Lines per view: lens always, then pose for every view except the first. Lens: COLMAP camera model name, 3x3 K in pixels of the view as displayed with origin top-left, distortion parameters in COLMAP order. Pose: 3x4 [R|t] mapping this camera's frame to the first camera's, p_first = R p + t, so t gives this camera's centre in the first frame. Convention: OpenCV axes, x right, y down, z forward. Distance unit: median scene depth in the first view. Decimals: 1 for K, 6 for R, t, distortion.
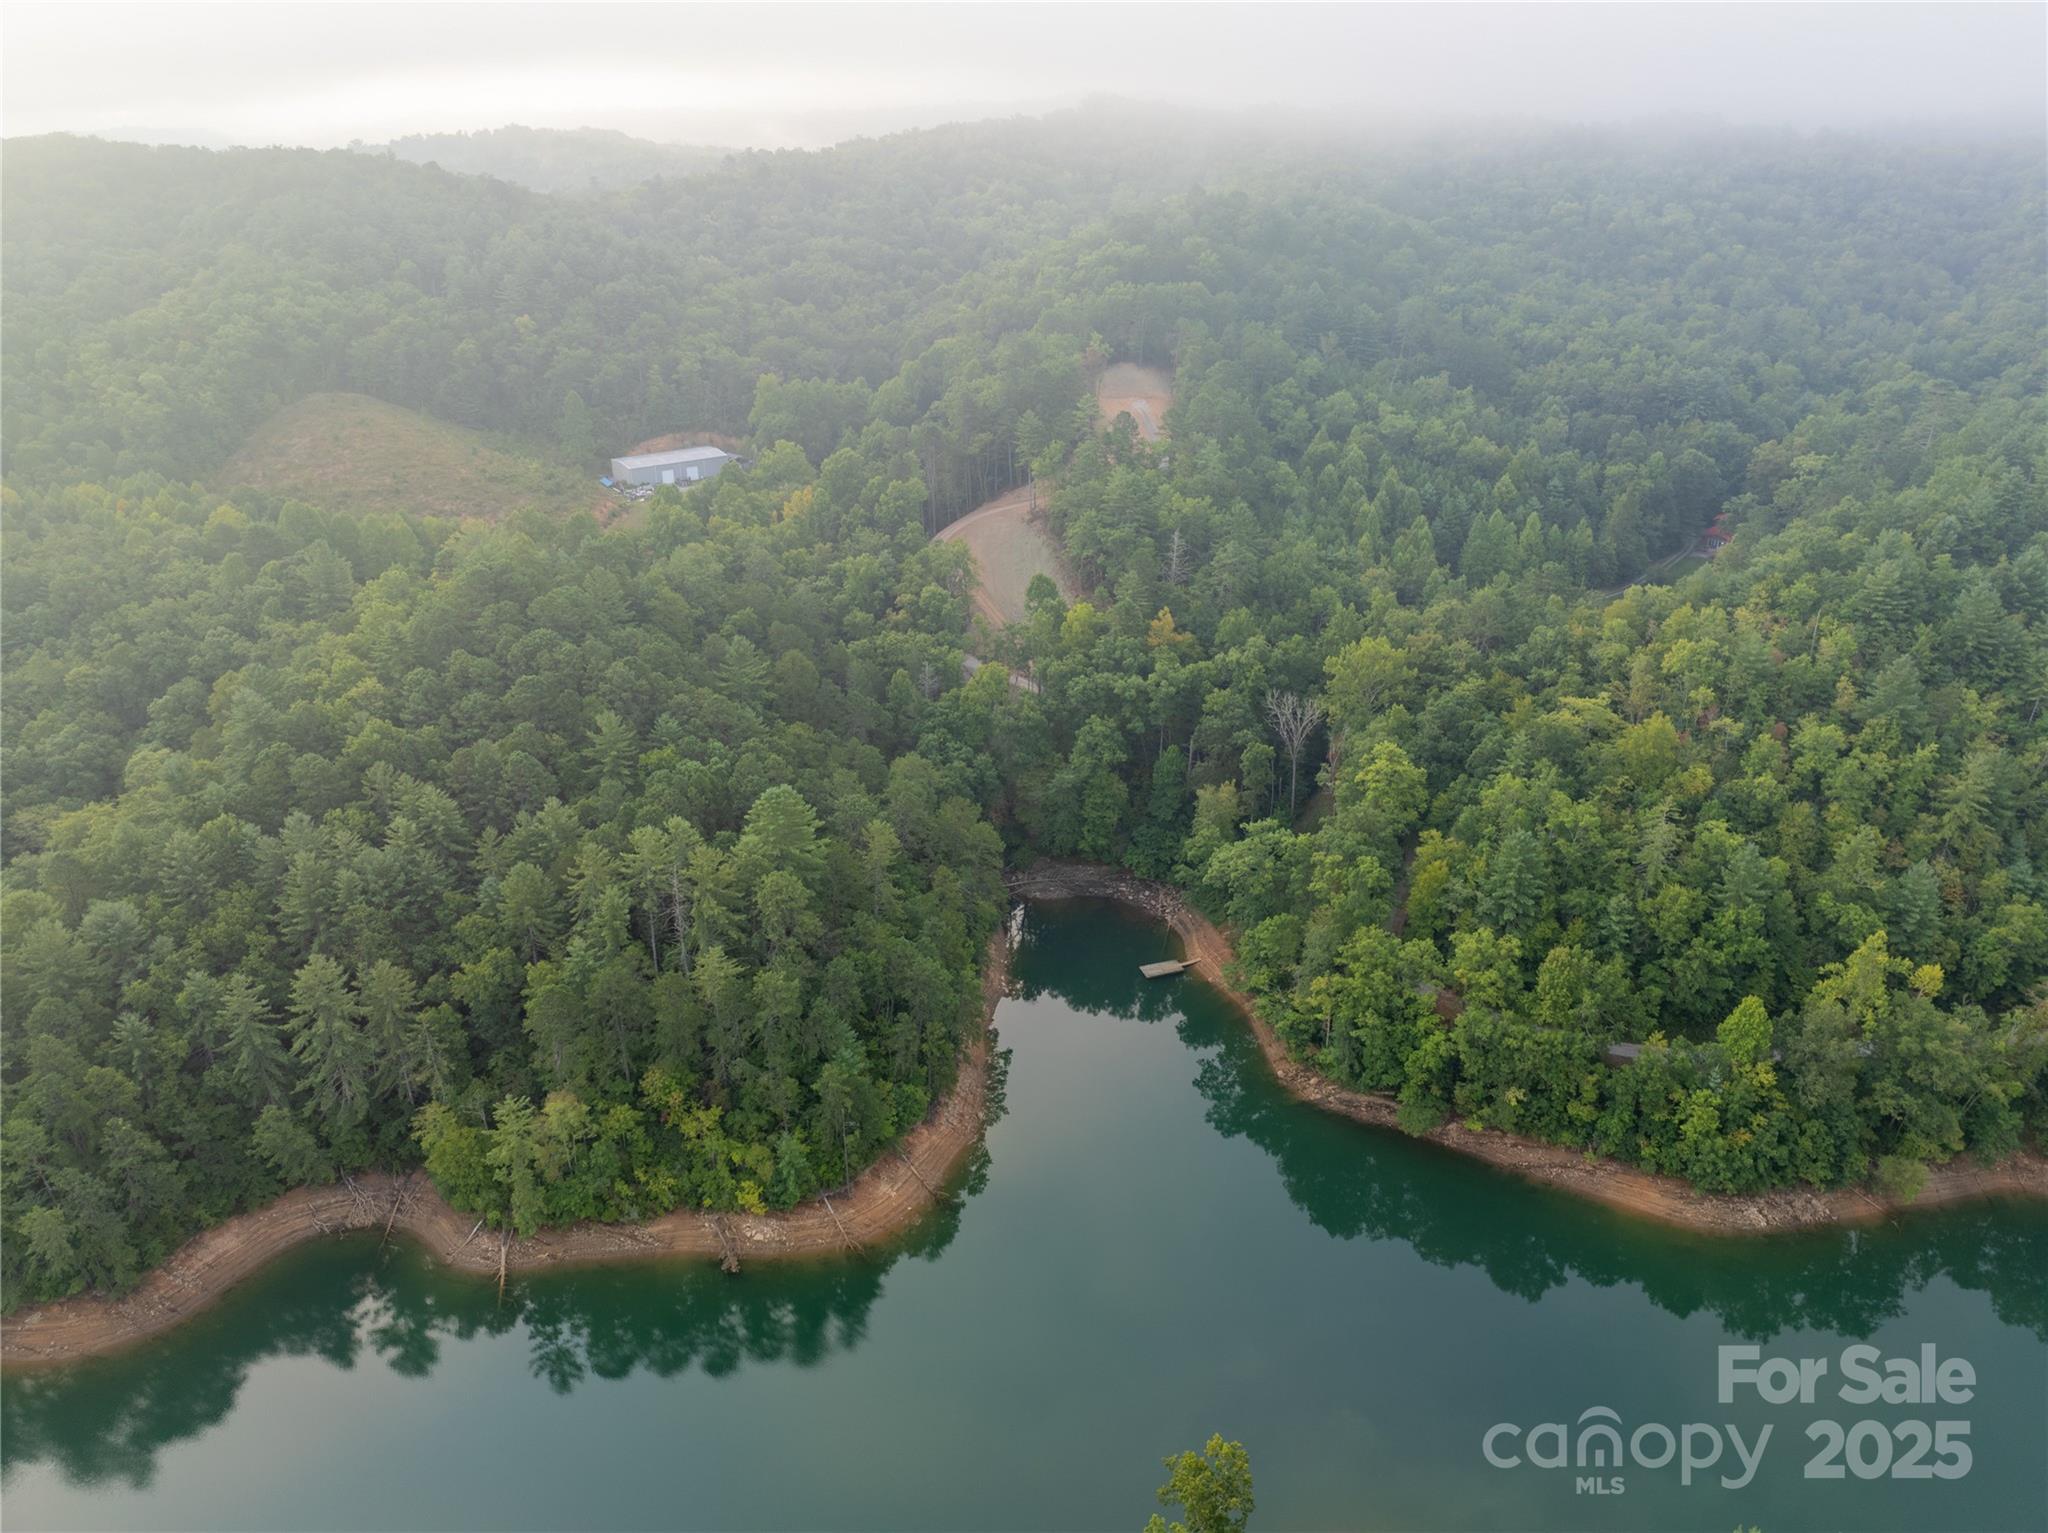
lens RADIAL K [[1455.9, 0, 1031.7], [0, 1455.9, 759.7], [0, 0, 1]] dist [-0.039161, 0.011724]
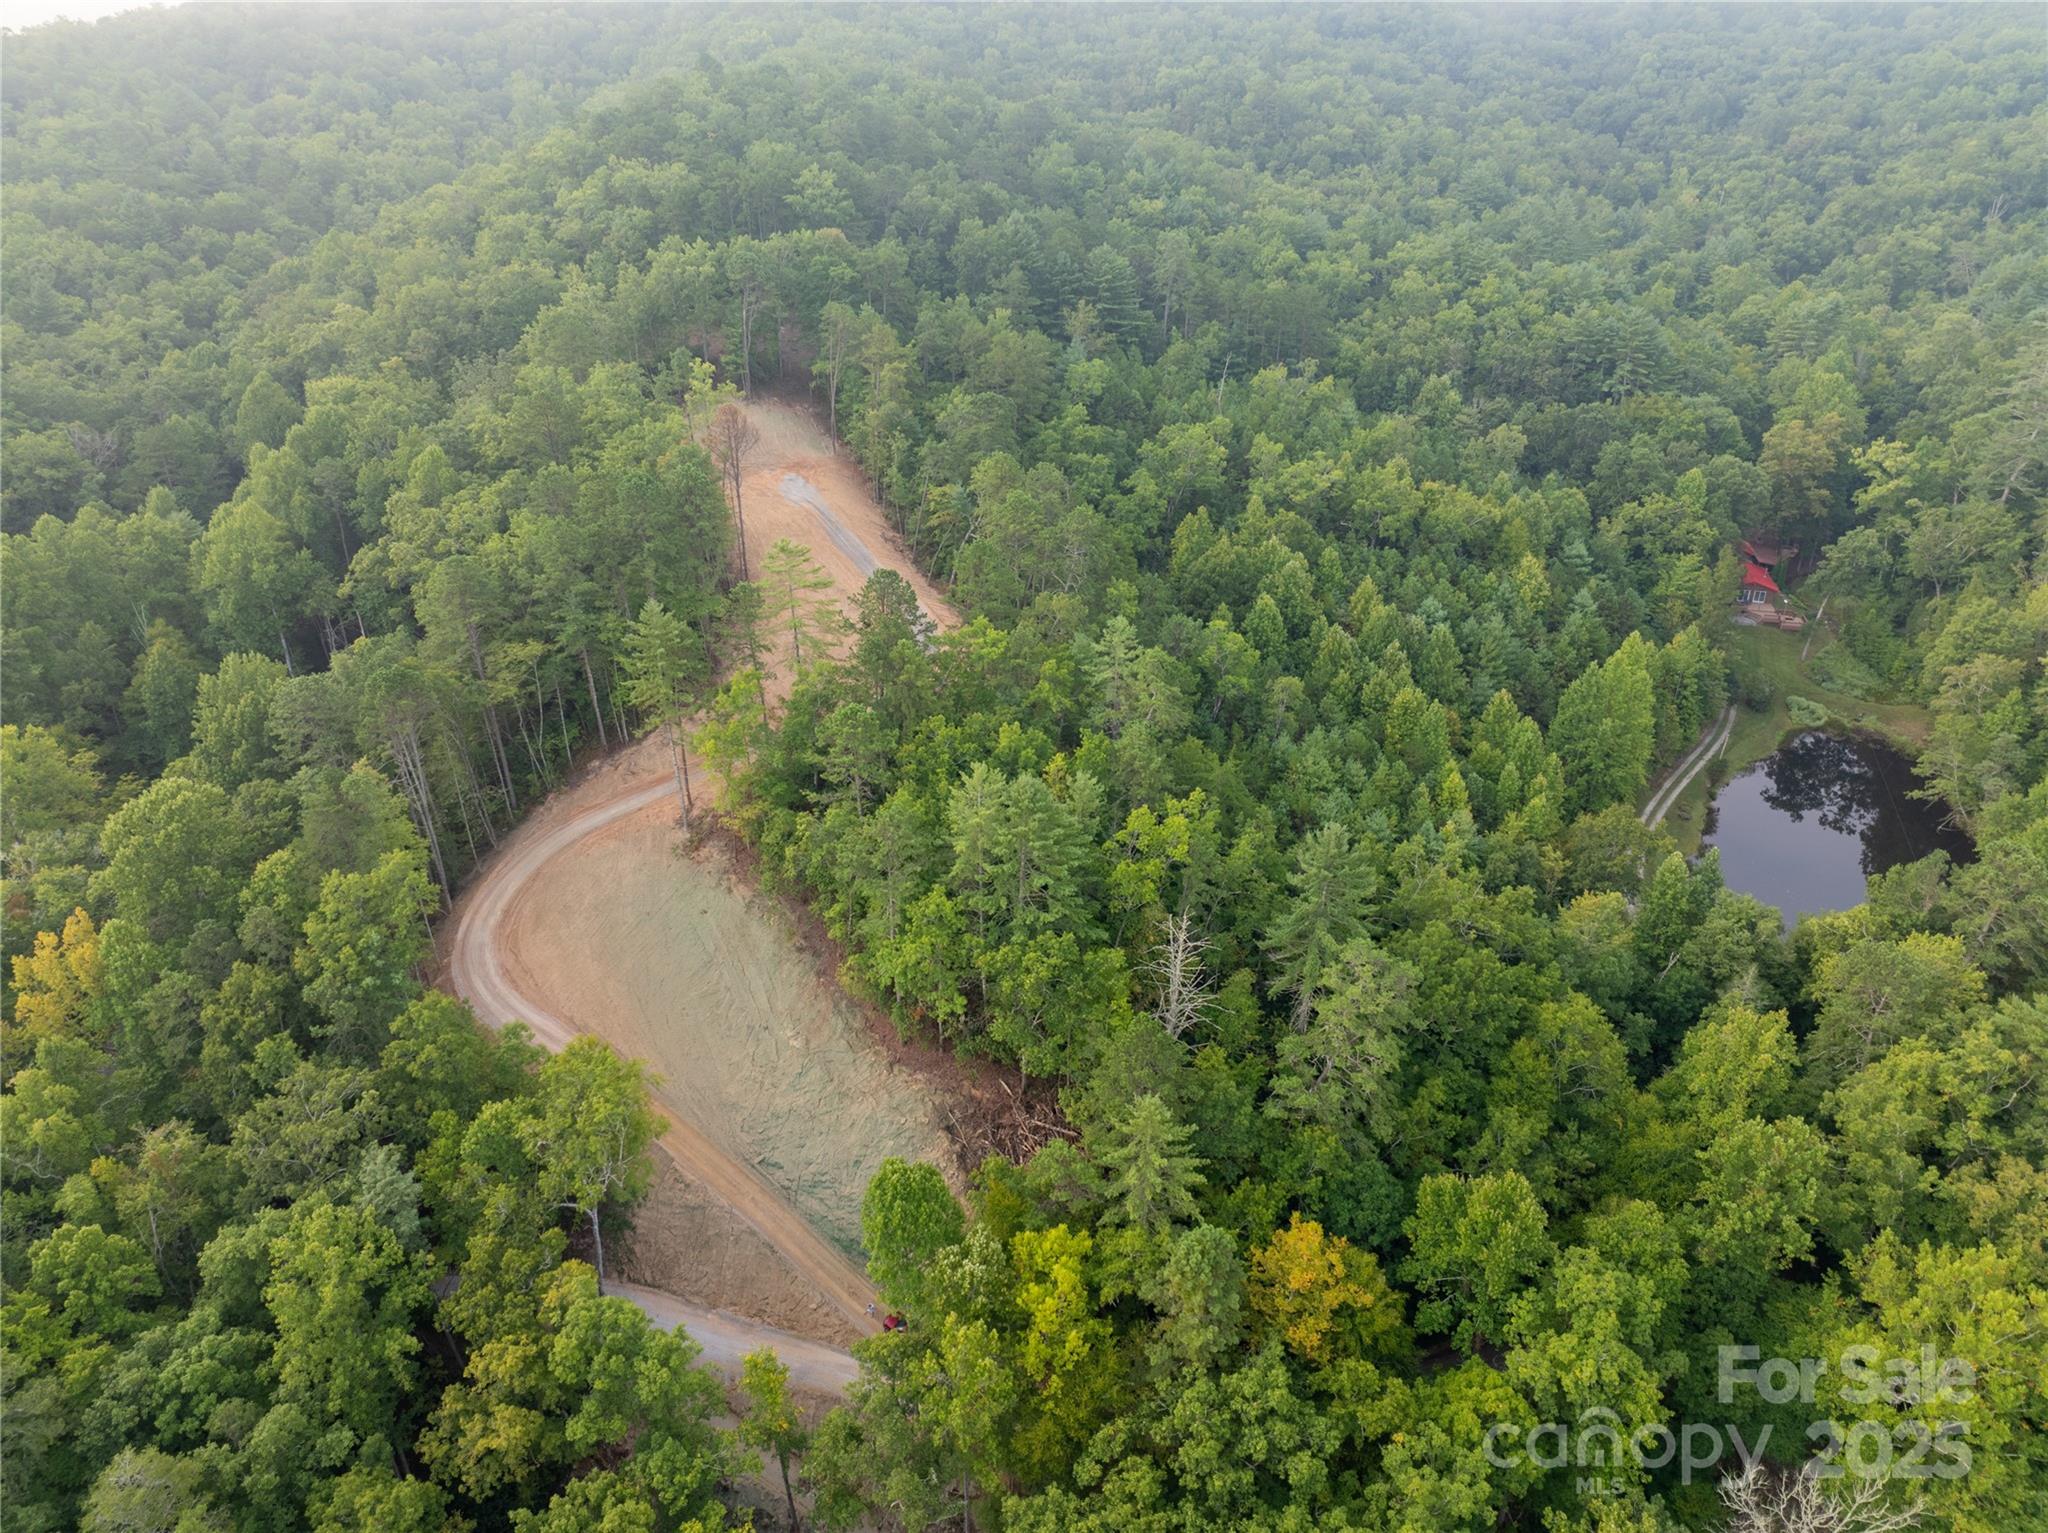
lens RADIAL K [[1455.9, 0, 1027.1], [0, 1455.9, 762.1], [0, 0, 1]] dist [-0.039161, 0.011724]
pose [[0.909945, -0.203067, 0.361612, -0.046203], [0.180754, 0.978940, 0.094890, -0.163078], [-0.373265, -0.020982, 0.927487, 0.443810]]
